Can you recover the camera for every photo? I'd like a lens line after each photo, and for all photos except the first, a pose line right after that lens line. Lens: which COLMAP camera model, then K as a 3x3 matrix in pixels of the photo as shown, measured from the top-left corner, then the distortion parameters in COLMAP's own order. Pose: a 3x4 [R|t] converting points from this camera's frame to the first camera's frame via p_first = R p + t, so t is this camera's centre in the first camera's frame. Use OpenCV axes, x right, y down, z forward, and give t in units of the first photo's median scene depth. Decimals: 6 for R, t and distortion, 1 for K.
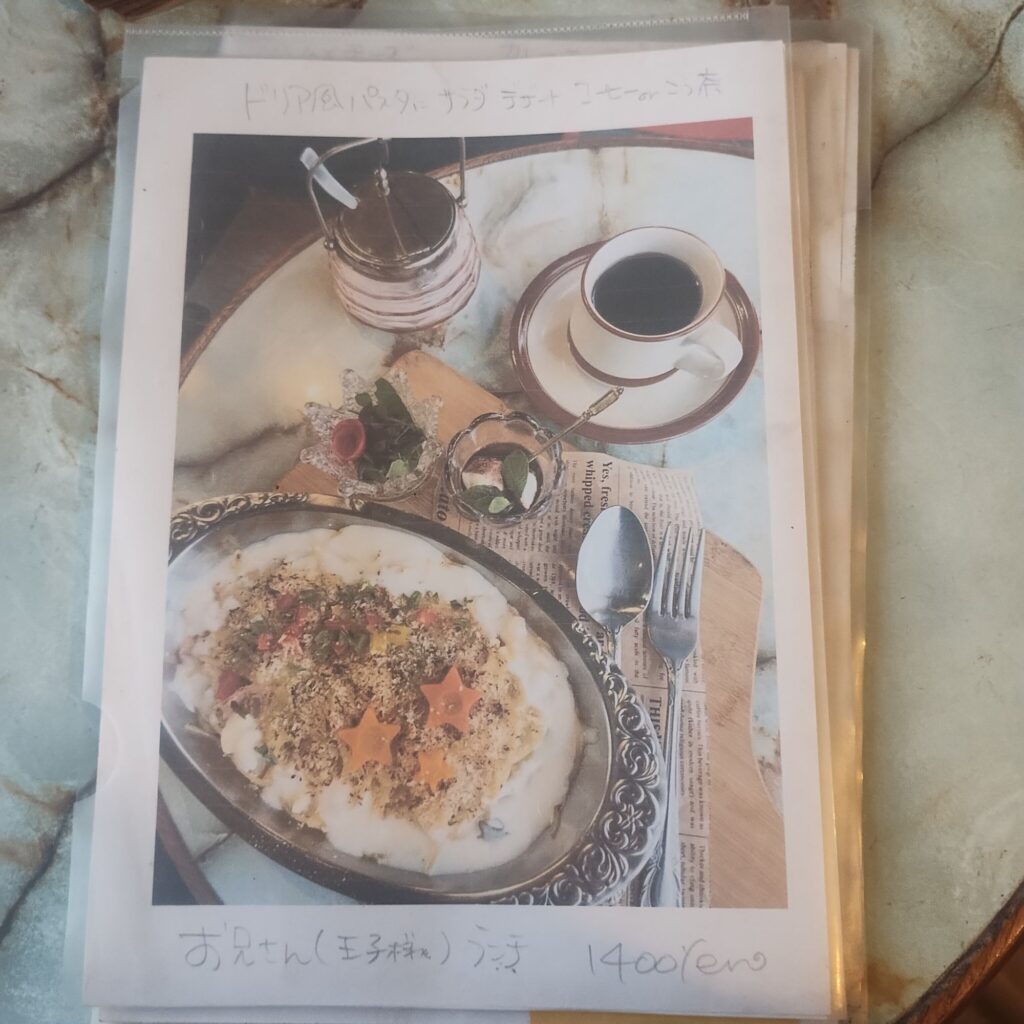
lens RADIAL K [[1135.5, 0, 507.0], [0, 1135.5, 513.6], [0, 0, 1]] dist [0.051446, -0.100754]
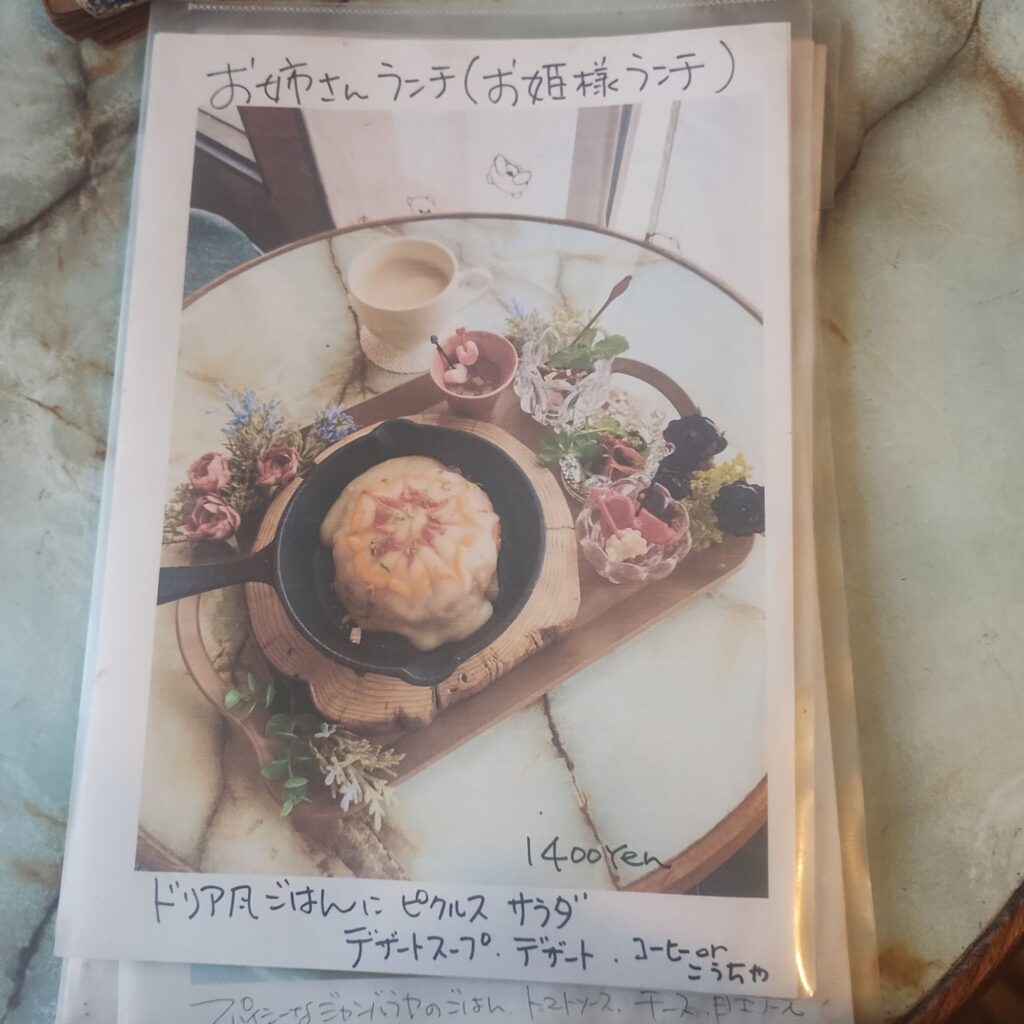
lens RADIAL K [[1135.5, 0, 507.0], [0, 1135.5, 513.6], [0, 0, 1]] dist [0.051446, -0.100754]
pose [[0.998015, -0.053665, -0.032947, 0.035245], [0.053825, 0.998542, 0.003984, -0.005171], [0.032685, -0.005749, 0.999449, -0.003387]]
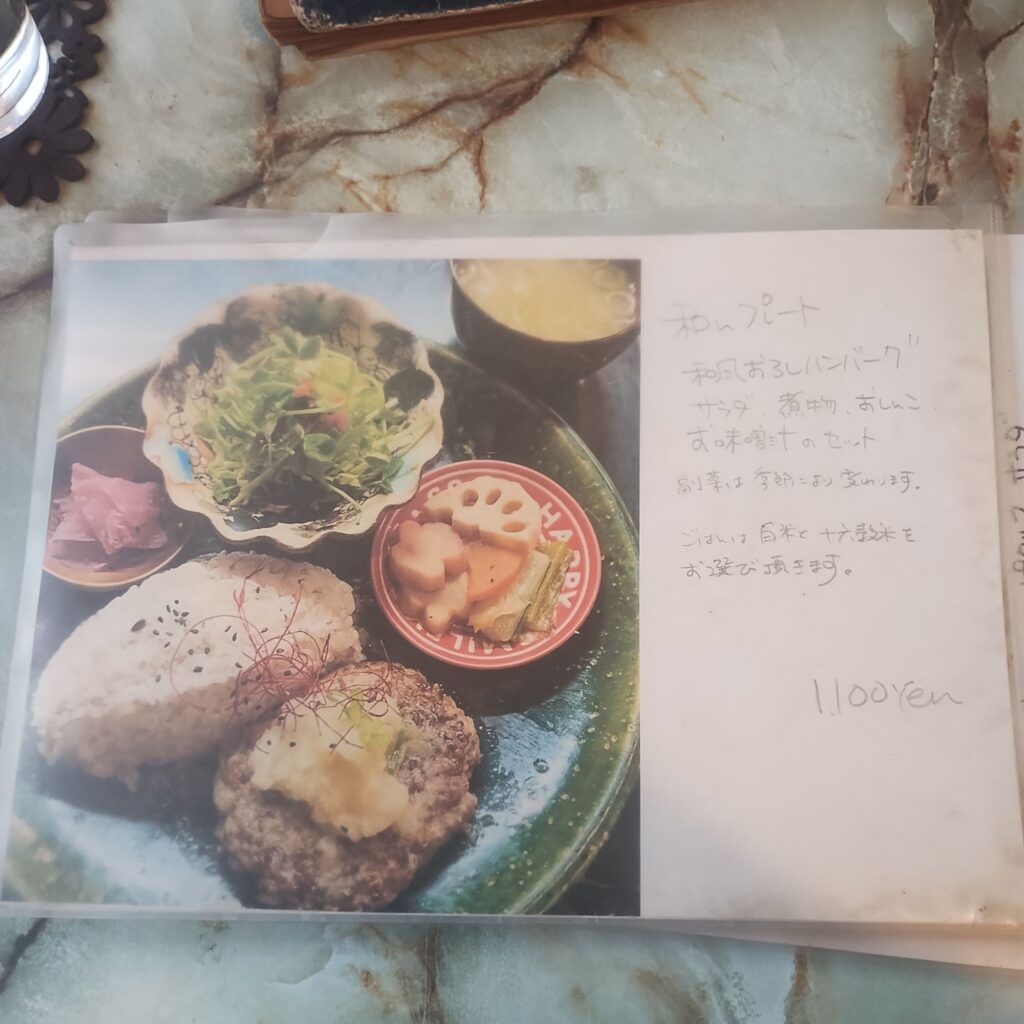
lens RADIAL K [[1135.5, 0, 507.0], [0, 1135.5, 513.6], [0, 0, 1]] dist [0.051446, -0.100754]
pose [[0.981632, 0.188117, -0.031777, -0.057454], [-0.187845, 0.982133, 0.011375, -0.089584], [0.033349, -0.005197, 0.999430, 0.002780]]
